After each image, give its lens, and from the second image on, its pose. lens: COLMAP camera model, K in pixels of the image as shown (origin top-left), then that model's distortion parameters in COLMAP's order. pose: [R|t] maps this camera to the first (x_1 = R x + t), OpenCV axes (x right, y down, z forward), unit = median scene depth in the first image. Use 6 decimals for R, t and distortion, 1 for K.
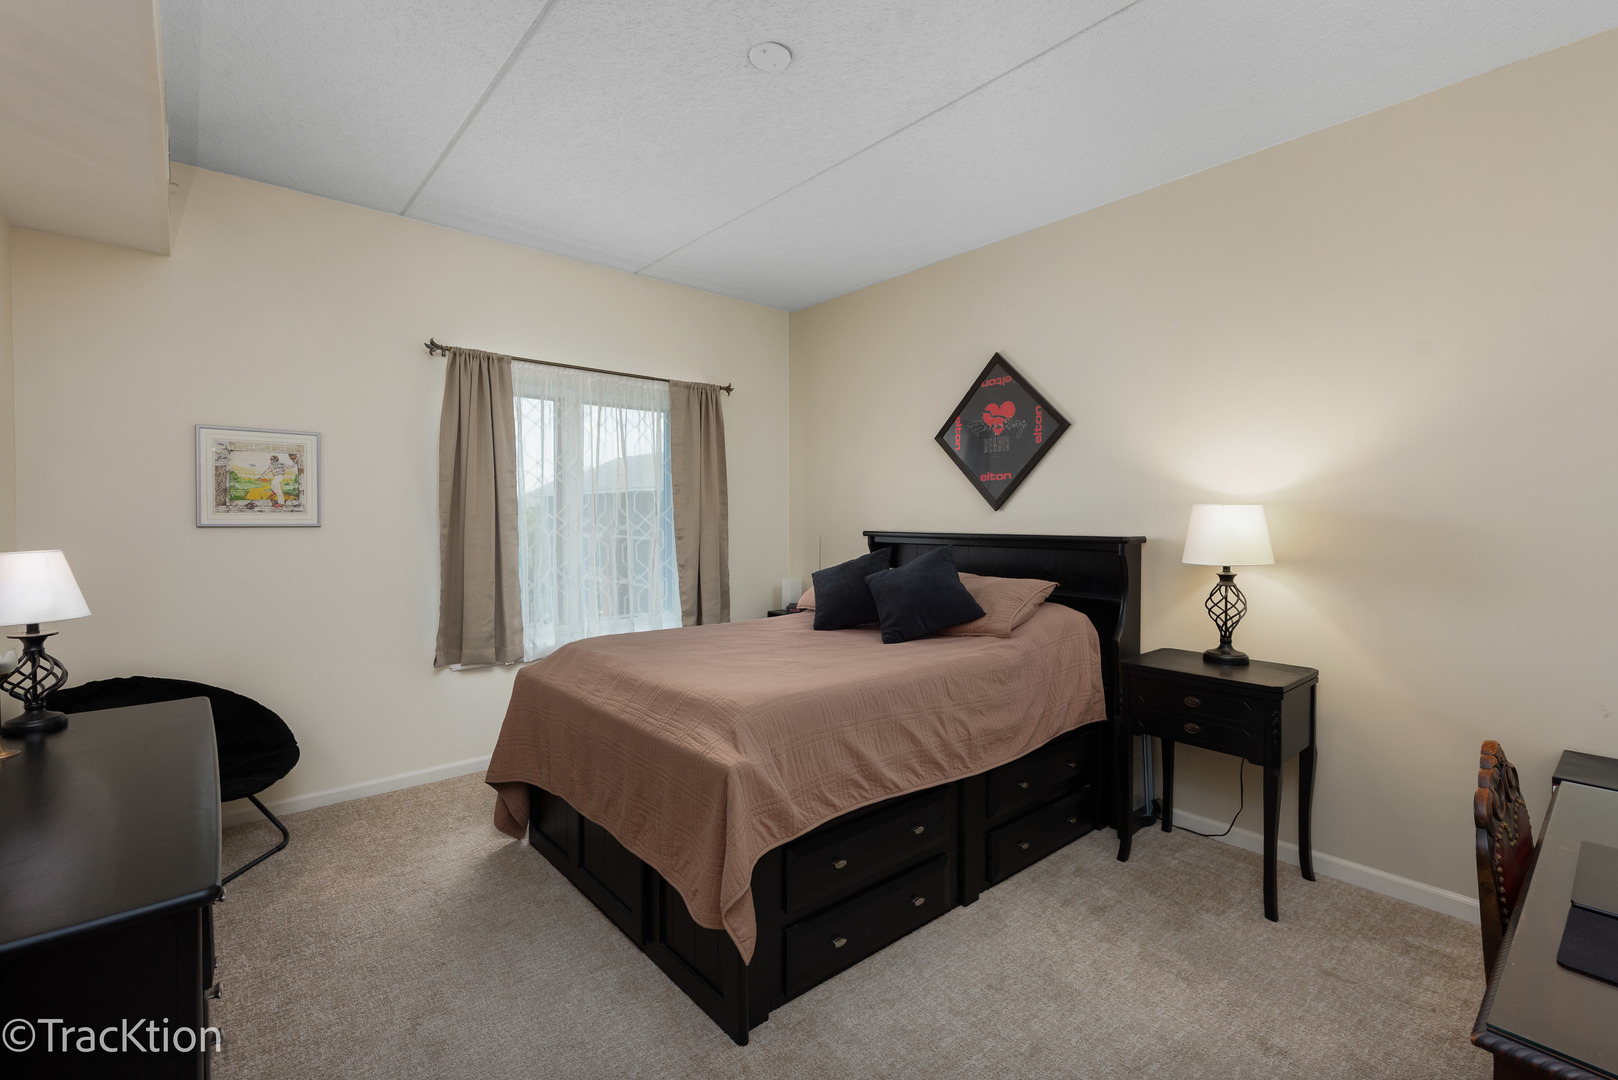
lens RADIAL K [[724.8, 0, 810.0], [0, 724.8, 526.2], [0, 0, 1]] dist [0.008987, -0.000645]
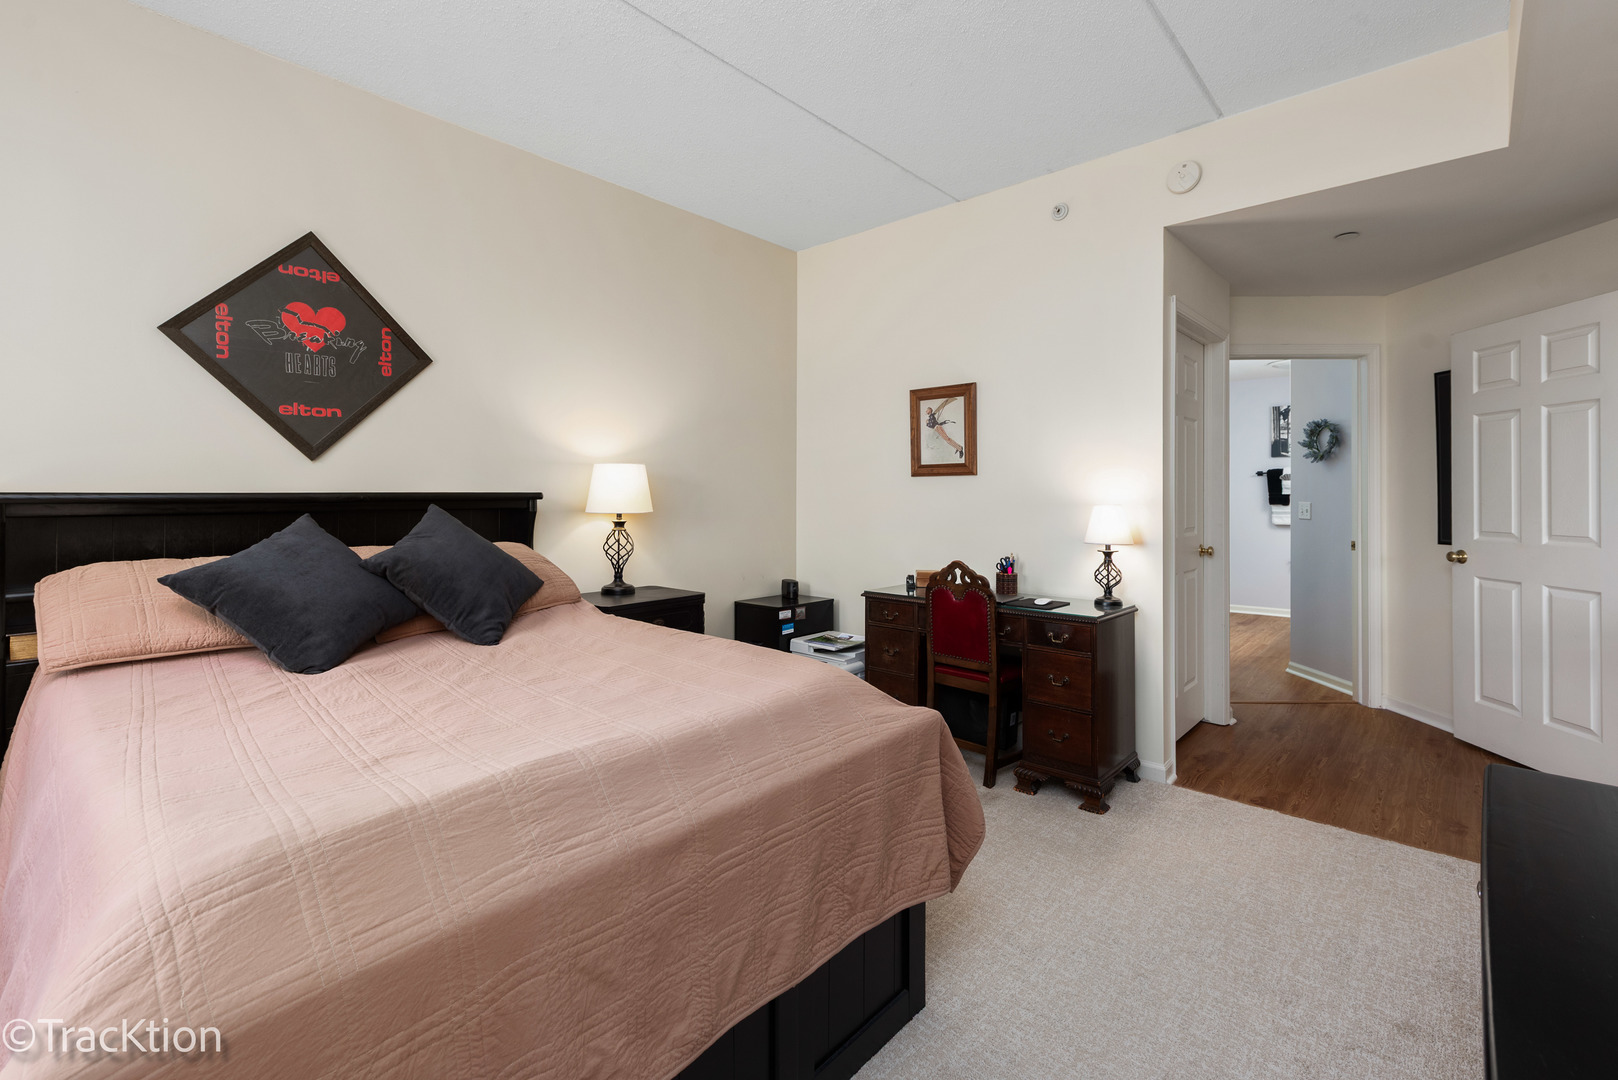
lens RADIAL K [[724.8, 0, 827.2], [0, 724.8, 497.7], [0, 0, 1]] dist [0.008987, -0.000645]
pose [[-0.150699, -0.006272, 0.988560, -0.613966], [0.012779, 0.999884, 0.008292, 0.018427], [-0.988497, 0.013882, -0.150601, 0.753158]]
